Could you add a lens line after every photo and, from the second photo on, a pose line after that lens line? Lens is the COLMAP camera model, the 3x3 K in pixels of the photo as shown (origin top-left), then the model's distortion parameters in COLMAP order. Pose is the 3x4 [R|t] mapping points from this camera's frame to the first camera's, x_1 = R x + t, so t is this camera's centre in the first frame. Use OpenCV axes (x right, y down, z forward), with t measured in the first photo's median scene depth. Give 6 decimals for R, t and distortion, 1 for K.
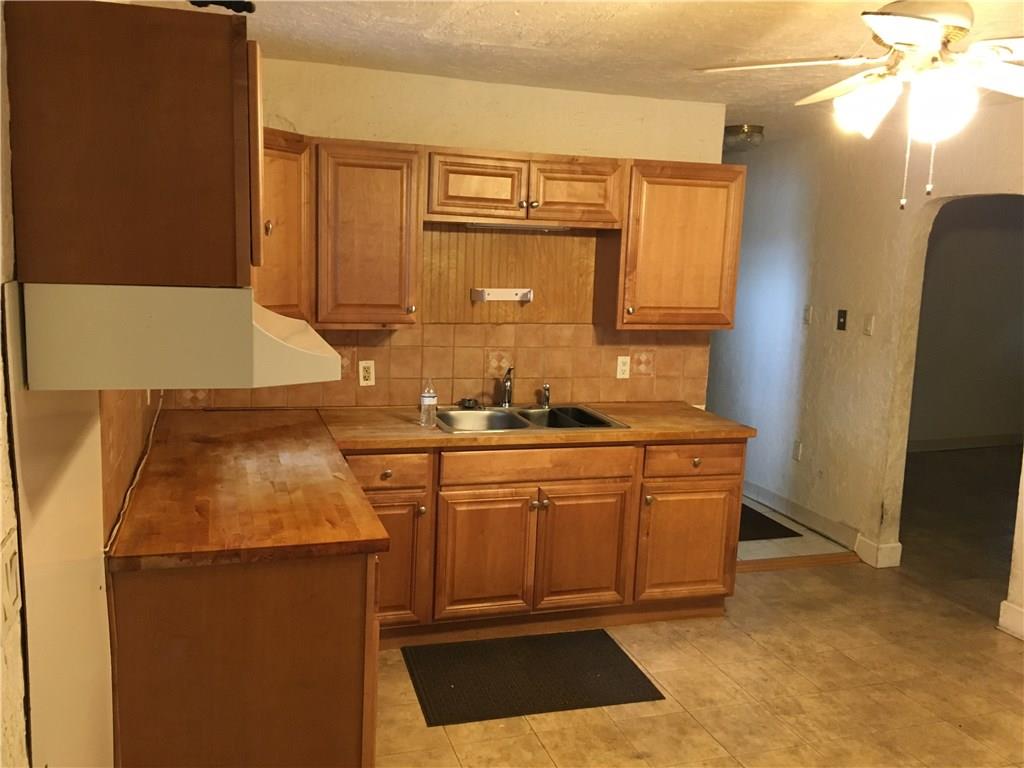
lens RADIAL K [[879.8, 0, 512.0], [0, 879.8, 384.0], [0, 0, 1]] dist [0.015796, -0.004997]
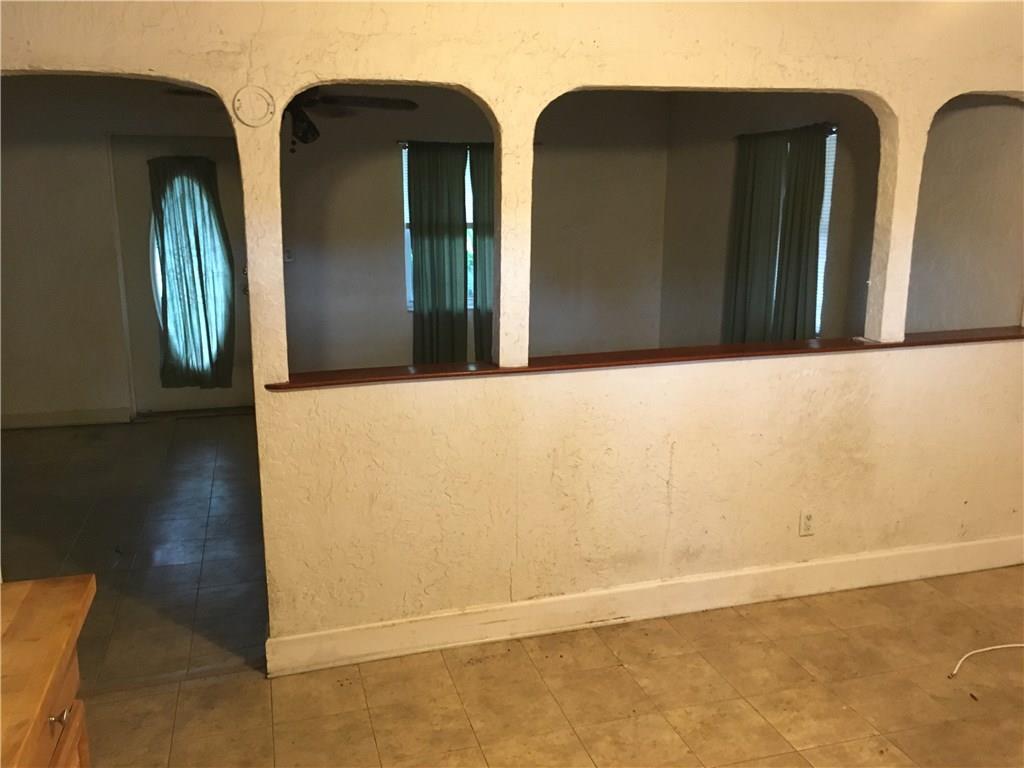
lens RADIAL K [[873.8, 0, 510.8], [0, 873.8, 379.2], [0, 0, 1]] dist [0.086585, -0.111508]
pose [[0.026233, -0.230934, 0.972616, -0.114206], [0.153781, 0.962301, 0.224338, -0.101030], [-0.987757, 0.143685, 0.060757, 0.692313]]
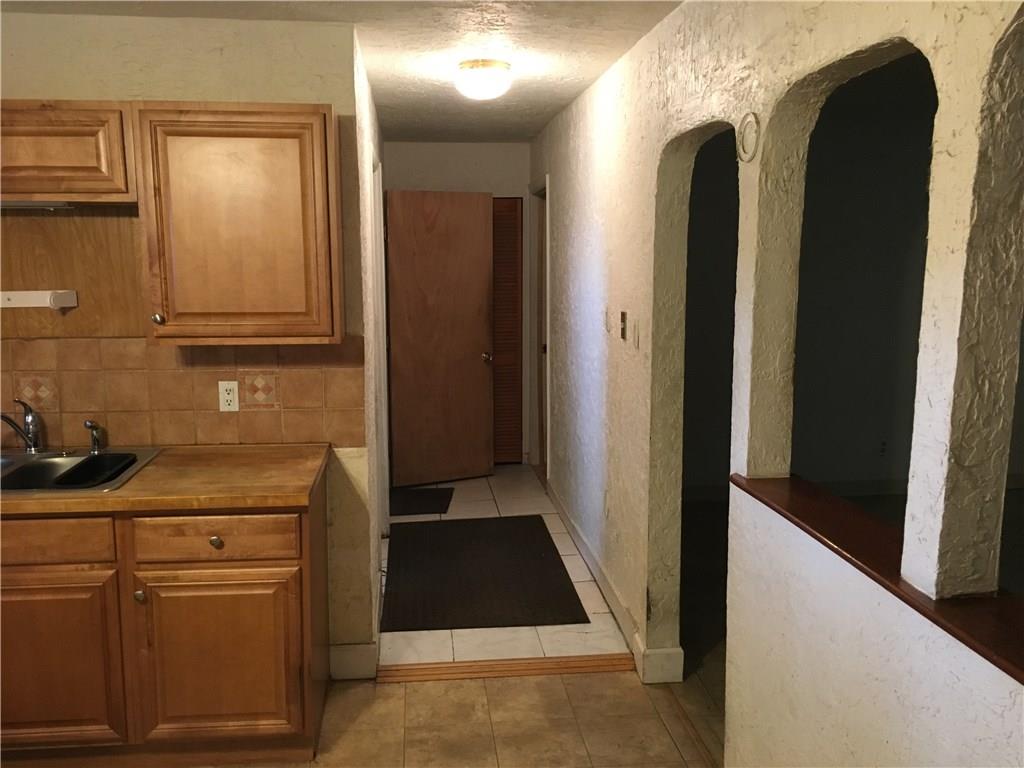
lens RADIAL K [[873.8, 0, 510.8], [0, 873.8, 379.2], [0, 0, 1]] dist [0.086585, -0.111508]
pose [[0.979300, -0.002236, -0.202400, 0.518169], [0.000643, 0.999968, -0.007935, -0.027932], [0.202412, 0.007641, 0.979271, 0.345329]]
